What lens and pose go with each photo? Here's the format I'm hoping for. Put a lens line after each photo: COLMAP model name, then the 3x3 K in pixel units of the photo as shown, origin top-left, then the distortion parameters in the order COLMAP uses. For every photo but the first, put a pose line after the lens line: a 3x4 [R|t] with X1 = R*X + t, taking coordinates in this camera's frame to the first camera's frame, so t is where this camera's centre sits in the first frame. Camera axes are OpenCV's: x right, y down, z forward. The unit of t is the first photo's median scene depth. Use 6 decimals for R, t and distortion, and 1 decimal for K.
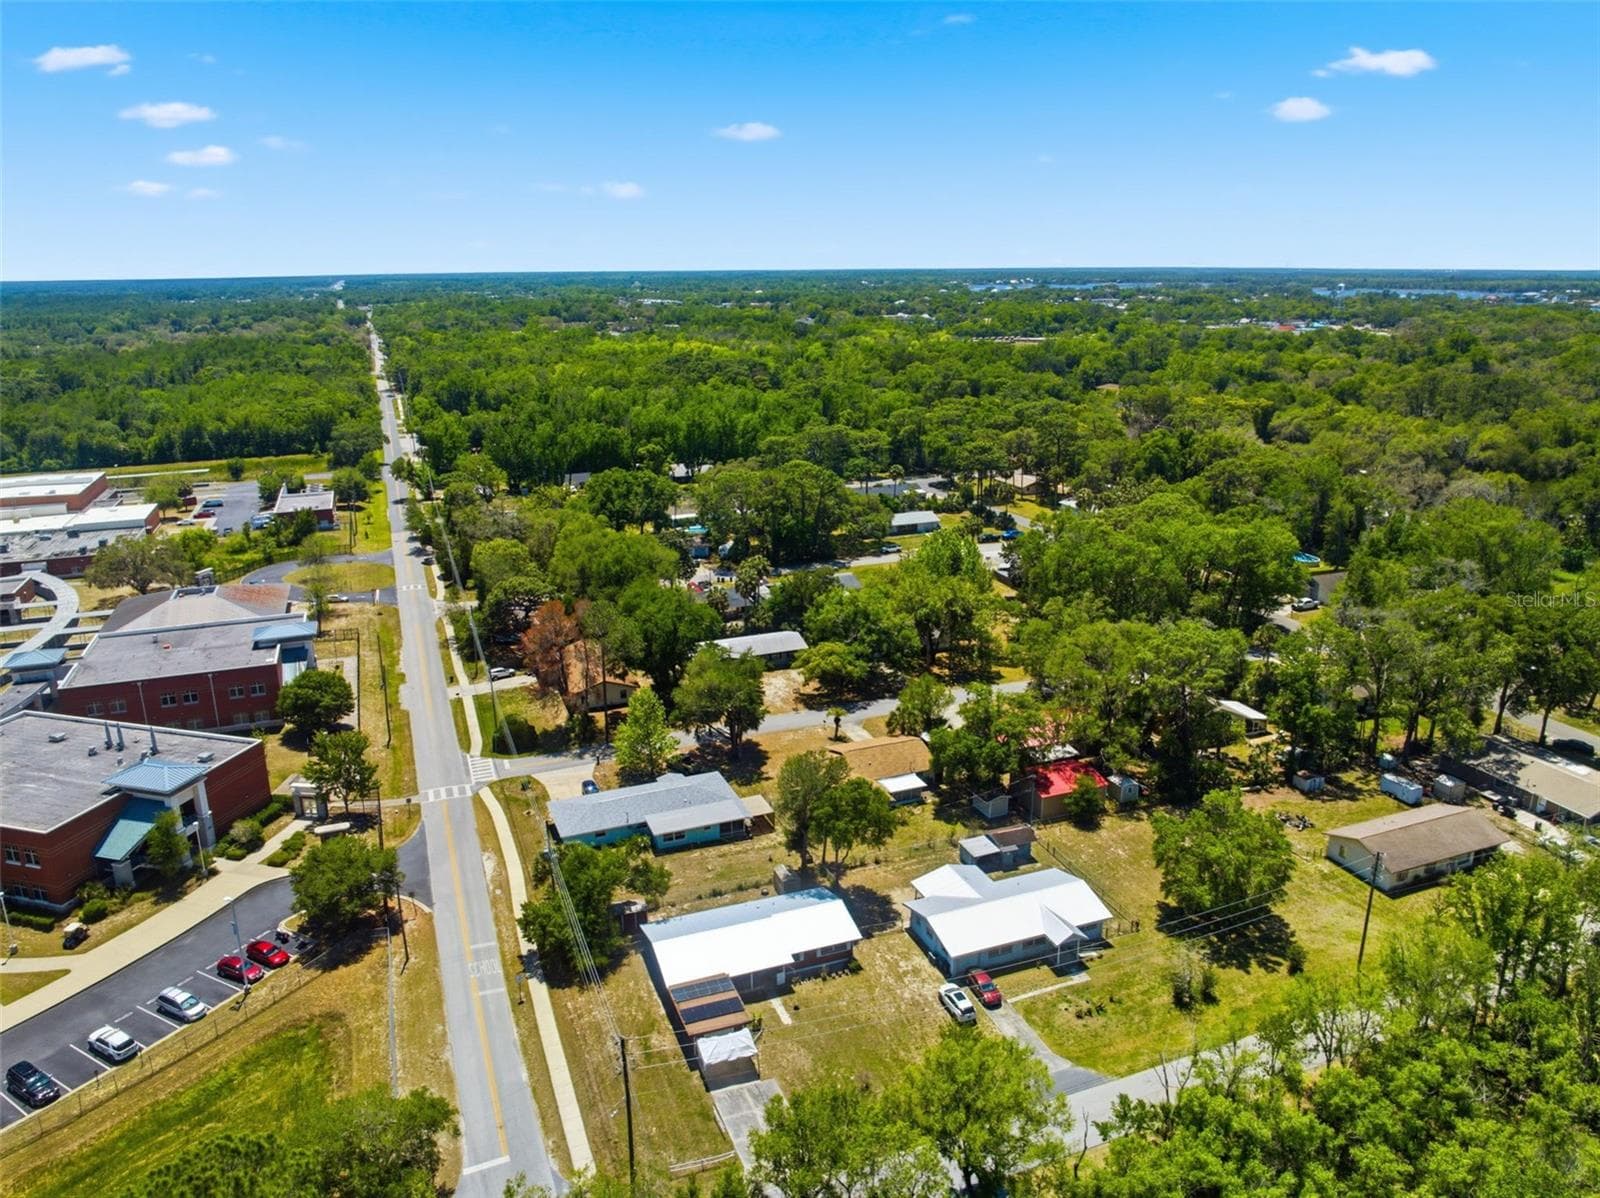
lens RADIAL K [[1129.2, 0, 800.0], [0, 1129.2, 599.0], [0, 0, 1]] dist [-0.029823, -0.005334]
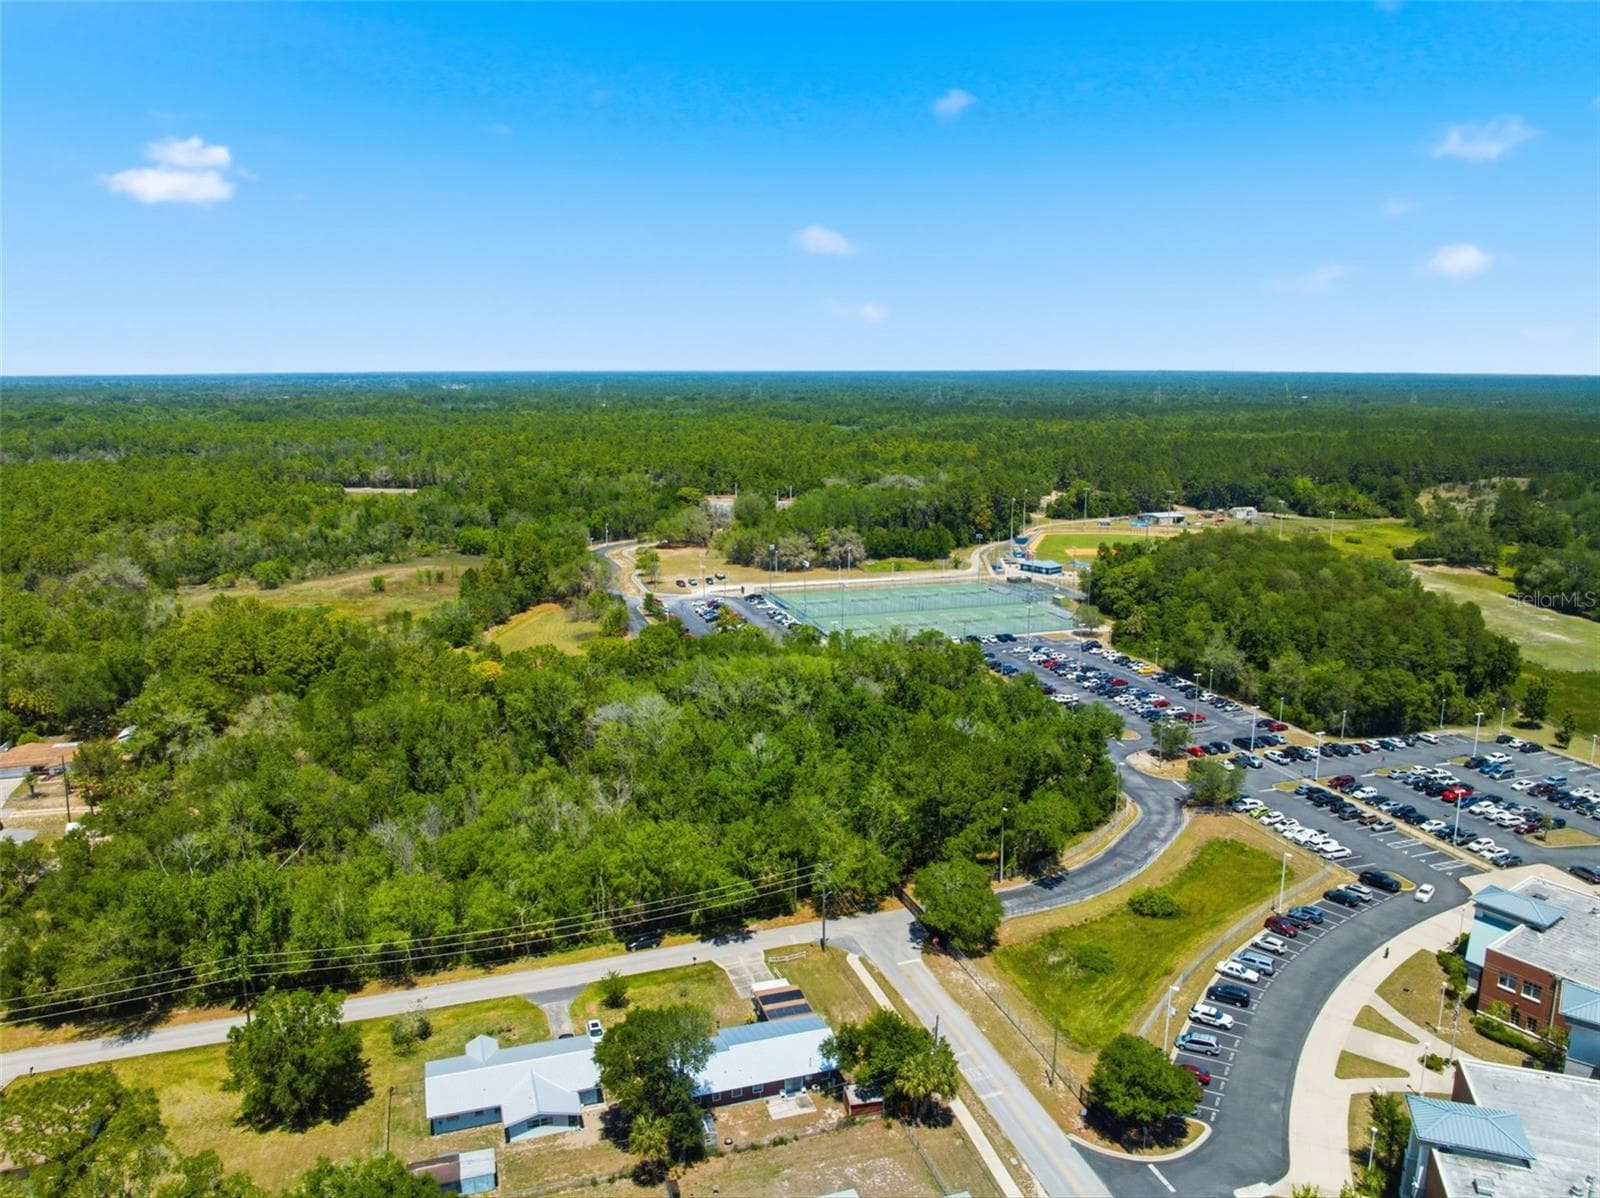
lens RADIAL K [[1129.2, 0, 800.0], [0, 1129.2, 599.0], [0, 0, 1]] dist [-0.029823, -0.005334]
pose [[-0.998561, -0.001760, 0.053602, -0.134305], [0.023938, 0.879749, 0.474836, -0.569660], [-0.047992, 0.475436, -0.878440, 1.533839]]
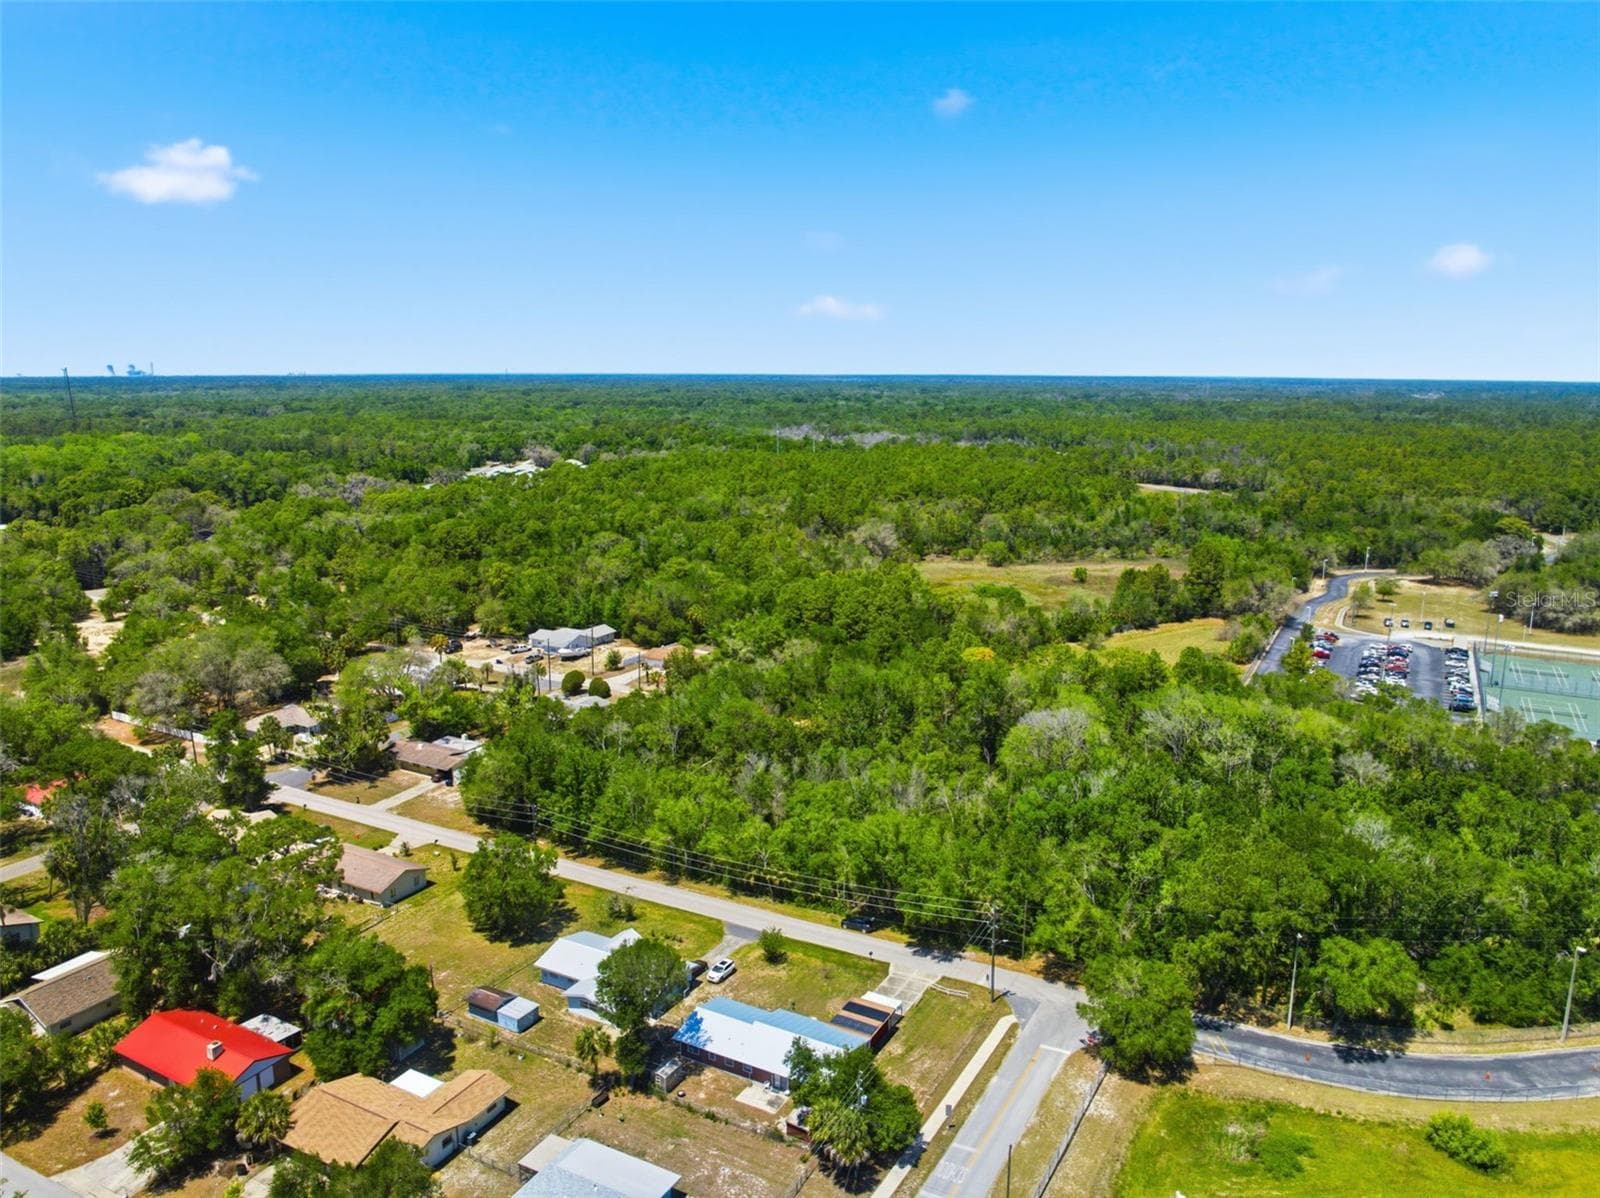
lens RADIAL K [[1148.7, 0, 800.0], [0, 1148.7, 599.0], [0, 0, 1]] dist [-0.011635, -0.051409]
pose [[-0.646775, -0.145787, 0.748618, -0.749980], [0.218947, 0.904753, 0.365354, -0.456736], [-0.730578, 0.400210, -0.553252, 1.239527]]
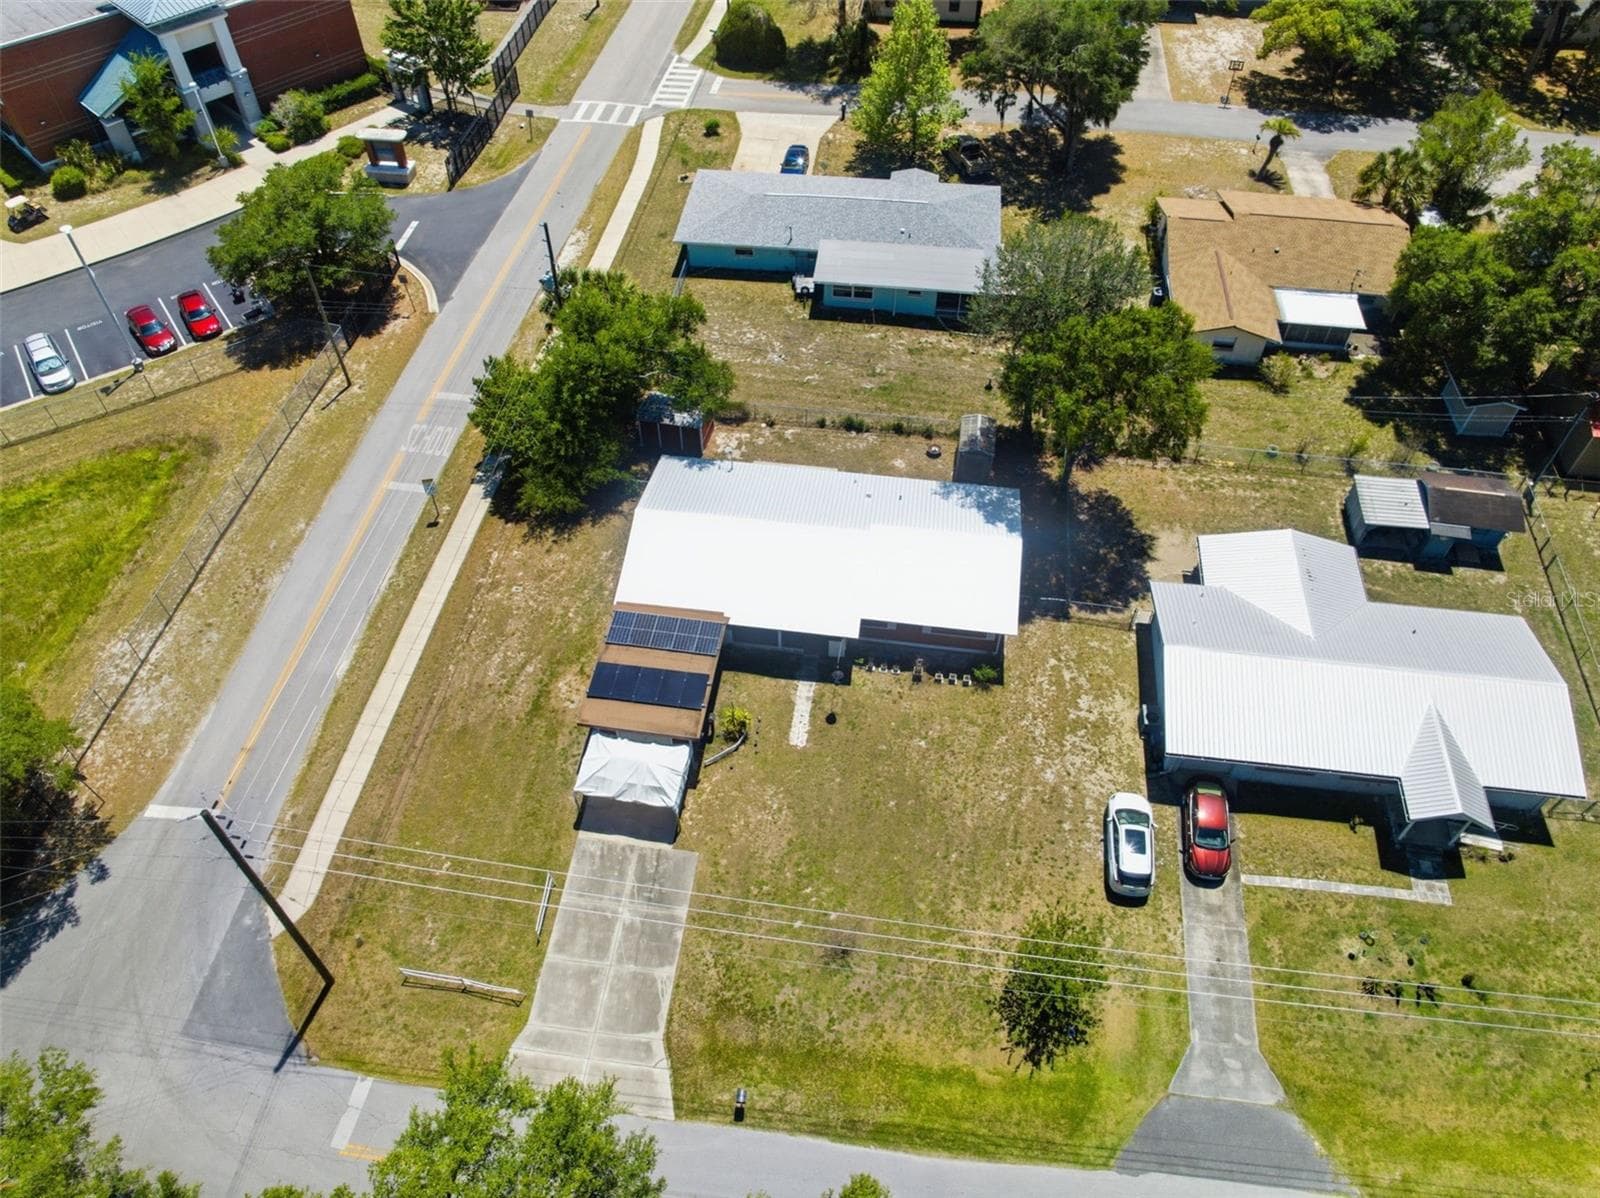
lens RADIAL K [[1141.0, 0, 800.0], [0, 1141.0, 599.0], [0, 0, 1]] dist [-0.051352, 0.030691]
pose [[0.873437, 0.373161, -0.312824, 0.104670], [-0.141239, 0.808964, 0.570639, 0.013353], [0.466004, -0.454234, 0.759284, 0.495513]]
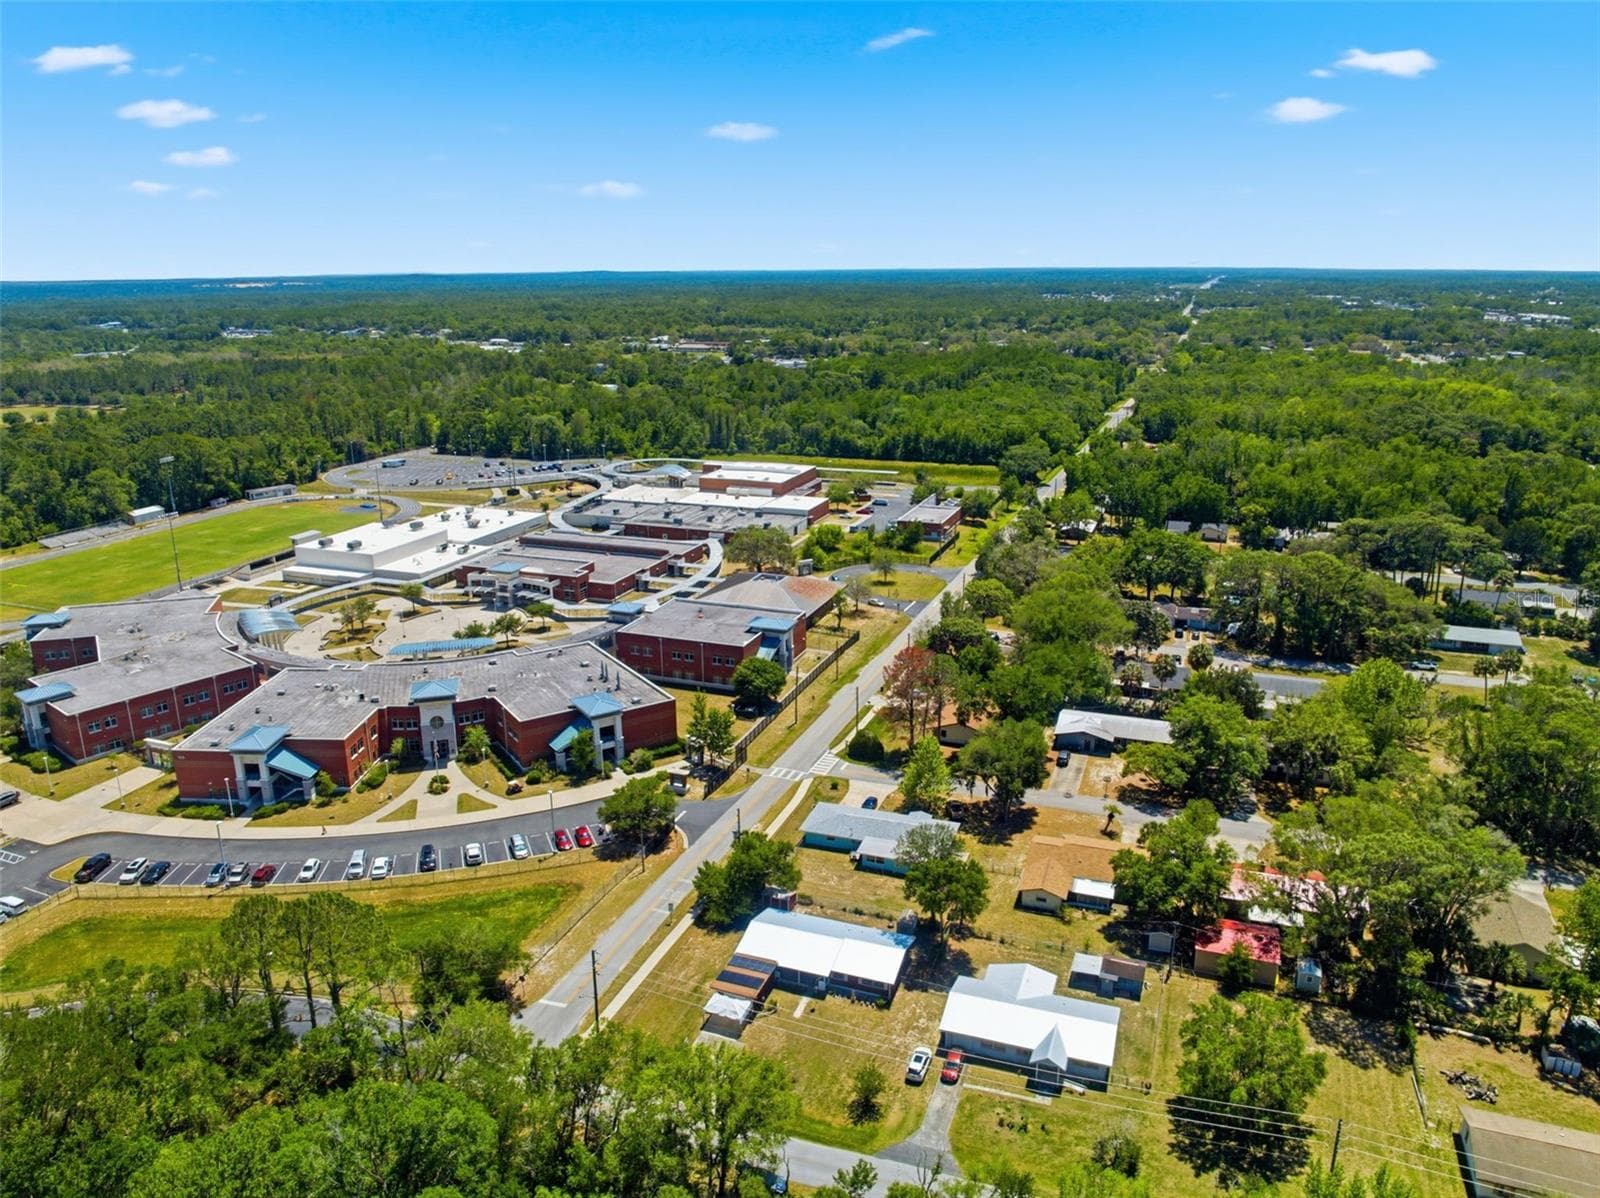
lens RADIAL K [[1141.0, 0, 800.0], [0, 1141.0, 599.0], [0, 0, 1]] dist [-0.051352, 0.030691]
pose [[0.744619, 0.190694, -0.639671, 0.570617], [-0.188368, 0.979404, 0.072700, -0.140902], [0.640360, 0.066360, 0.765203, -0.005533]]
